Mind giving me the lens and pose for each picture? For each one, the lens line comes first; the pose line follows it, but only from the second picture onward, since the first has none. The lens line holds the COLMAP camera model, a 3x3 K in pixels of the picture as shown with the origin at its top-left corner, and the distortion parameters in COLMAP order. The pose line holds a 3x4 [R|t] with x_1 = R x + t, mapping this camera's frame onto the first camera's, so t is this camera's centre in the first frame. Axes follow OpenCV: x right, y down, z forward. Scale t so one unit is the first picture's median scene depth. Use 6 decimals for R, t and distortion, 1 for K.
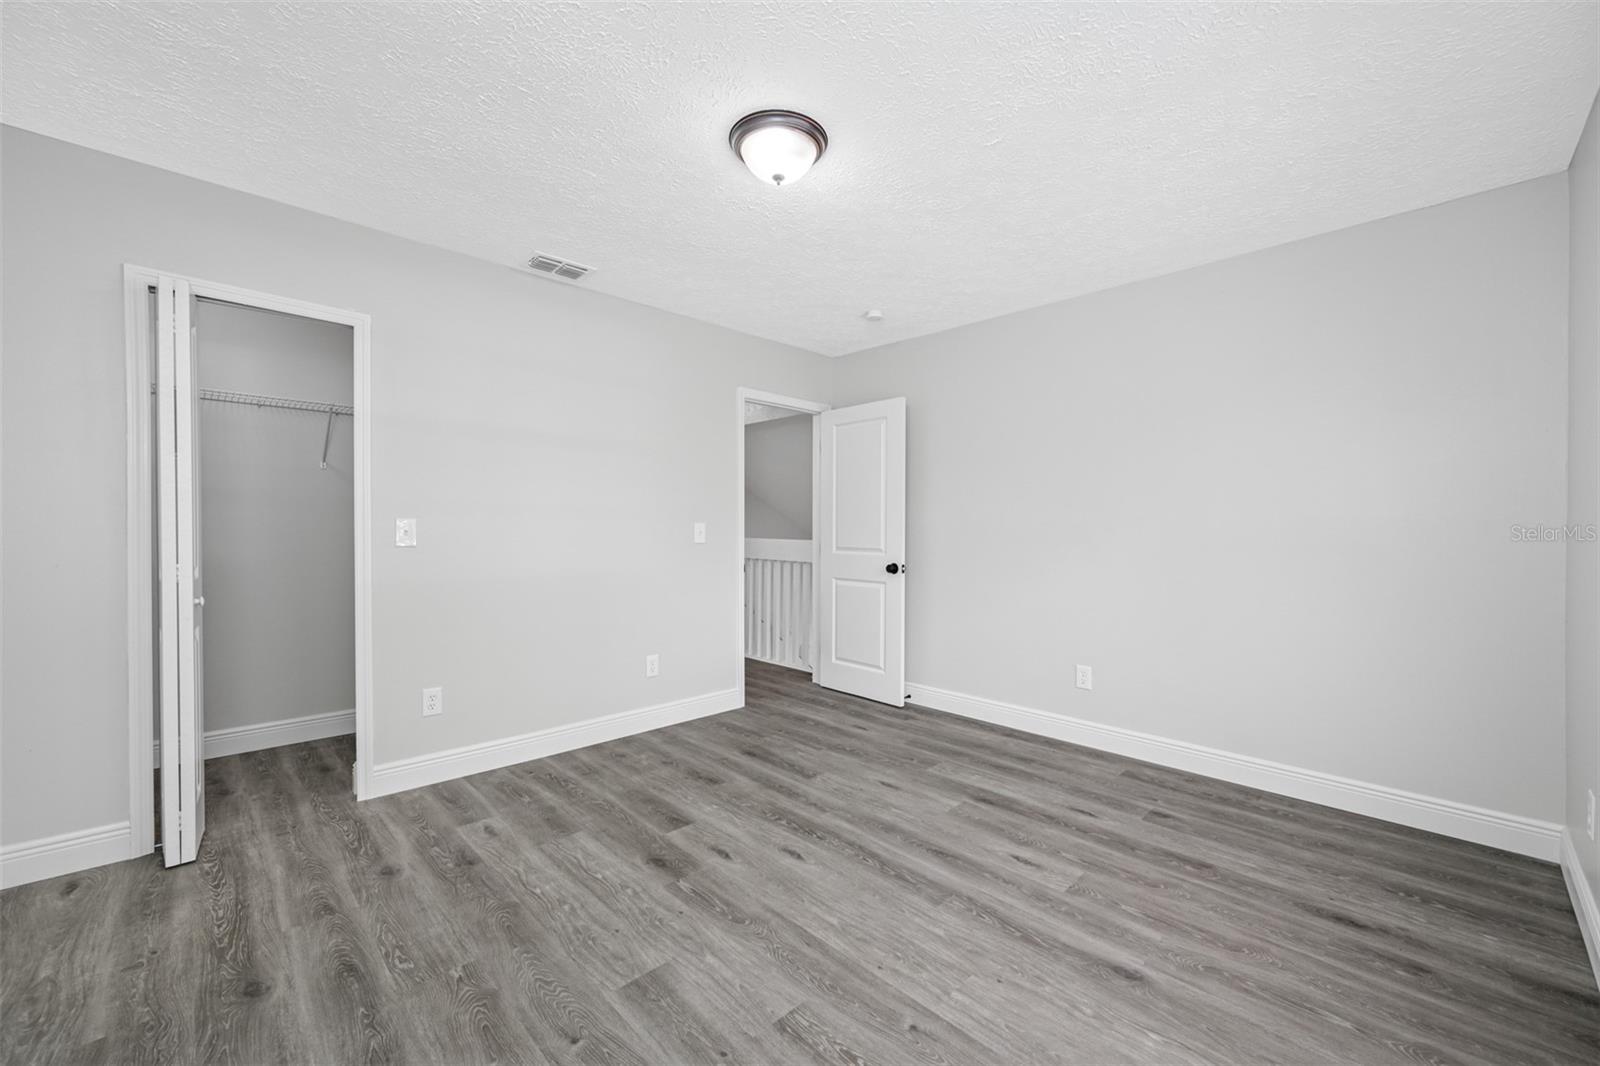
lens RADIAL K [[599.7, 0, 804.9], [0, 599.7, 530.3], [0, 0, 1]] dist [0.000709, -0.000090]
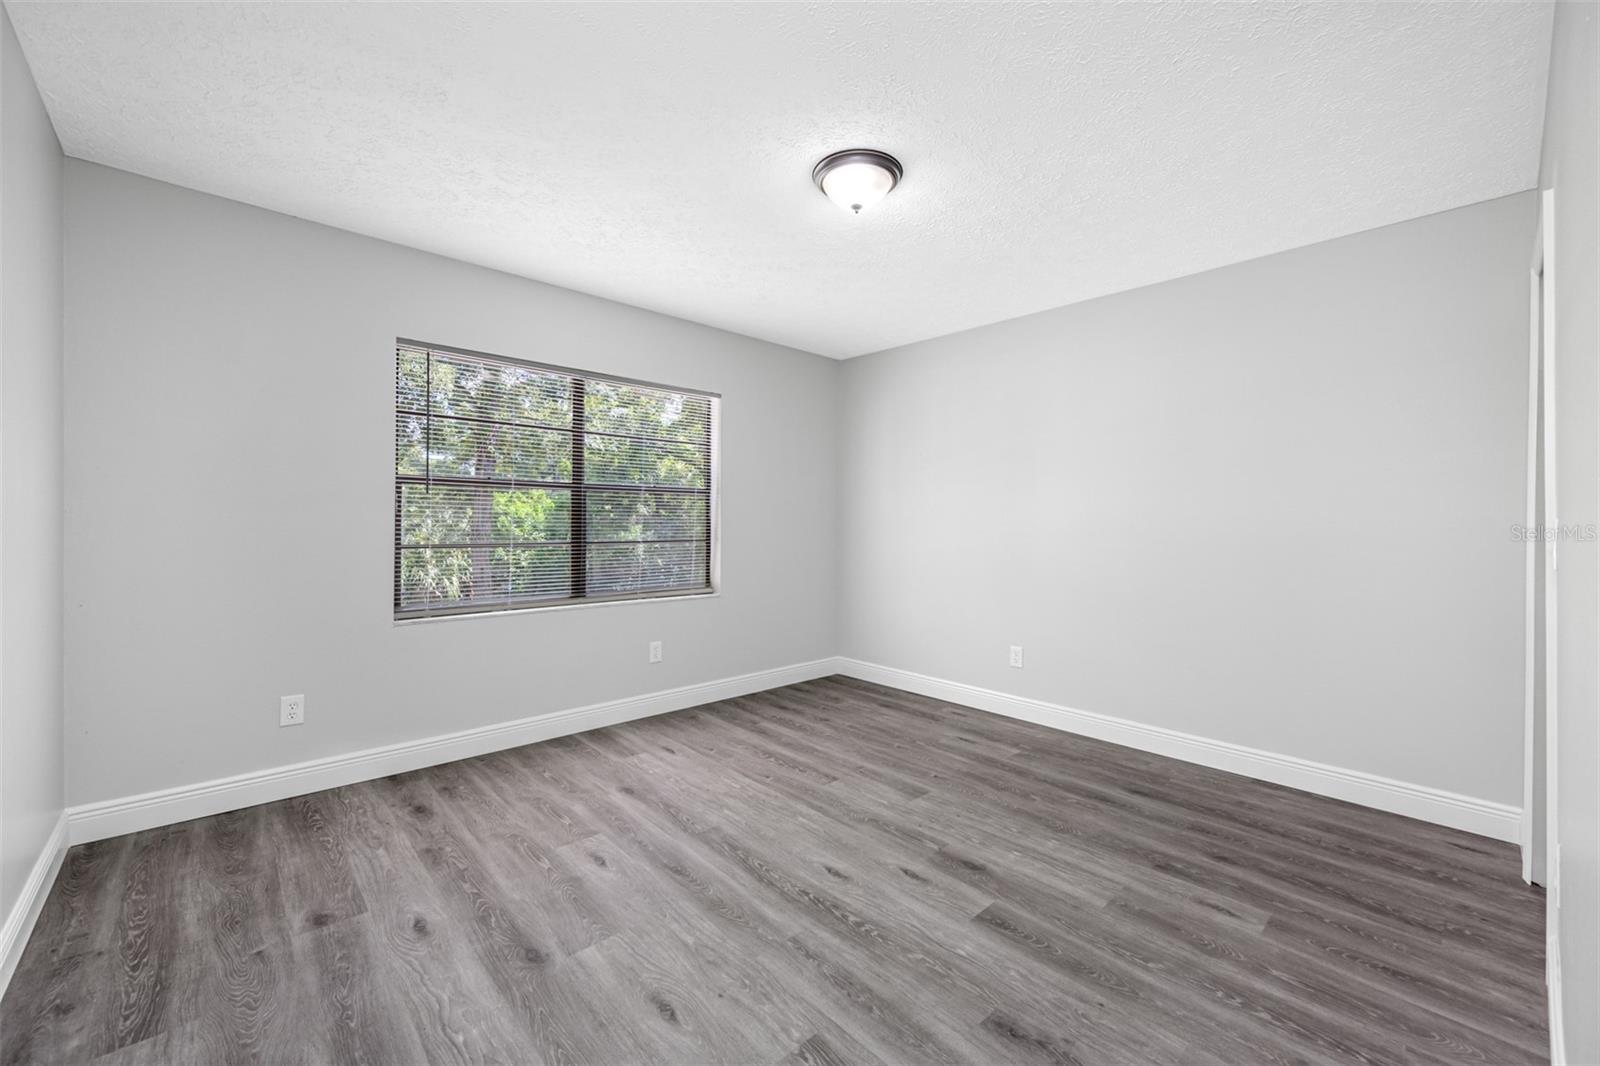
lens RADIAL K [[641.9, 0, 816.2], [0, 641.9, 526.9], [0, 0, 1]] dist [0.000469, -0.000287]
pose [[-0.999862, -0.014039, 0.008914, 0.009372], [-0.013976, 0.999878, 0.007041, -0.004362], [-0.009012, 0.006915, -0.999935, 1.960245]]
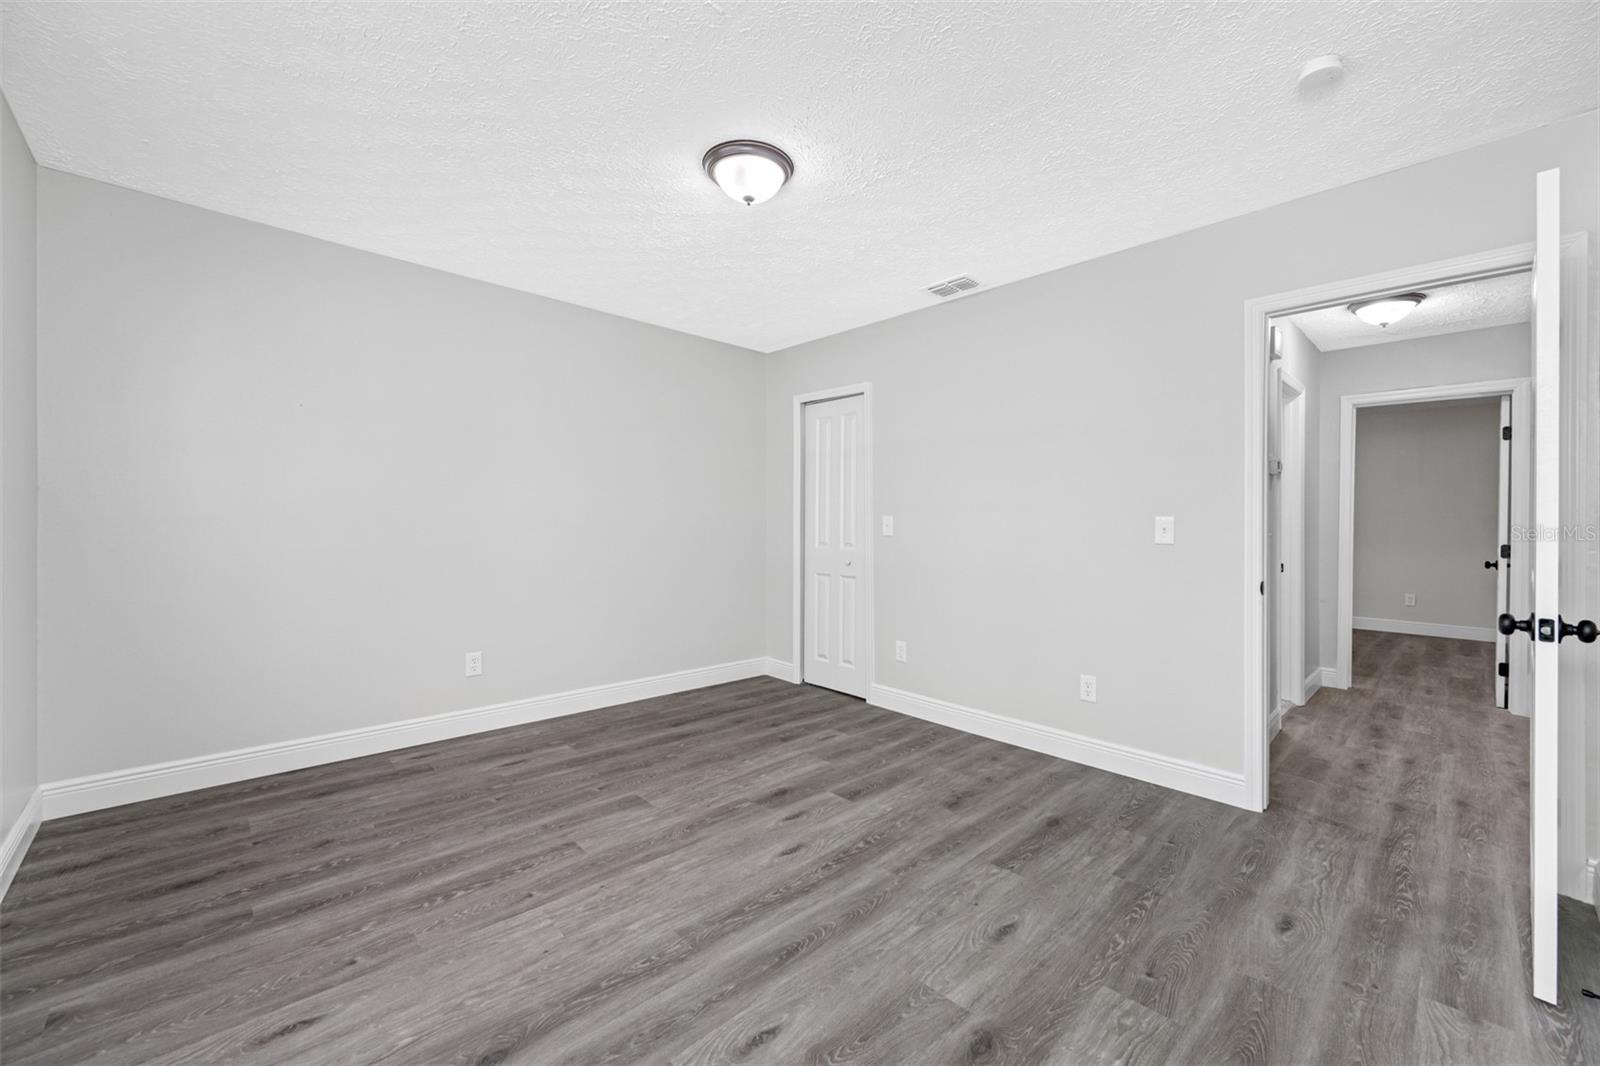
lens RADIAL K [[641.9, 0, 816.2], [0, 641.9, 526.9], [0, 0, 1]] dist [0.000469, -0.000287]
pose [[0.015384, 0.000623, -0.999881, 0.985193], [-0.012080, 0.999927, 0.000437, 0.023572], [0.999809, 0.012072, 0.015391, 0.999758]]
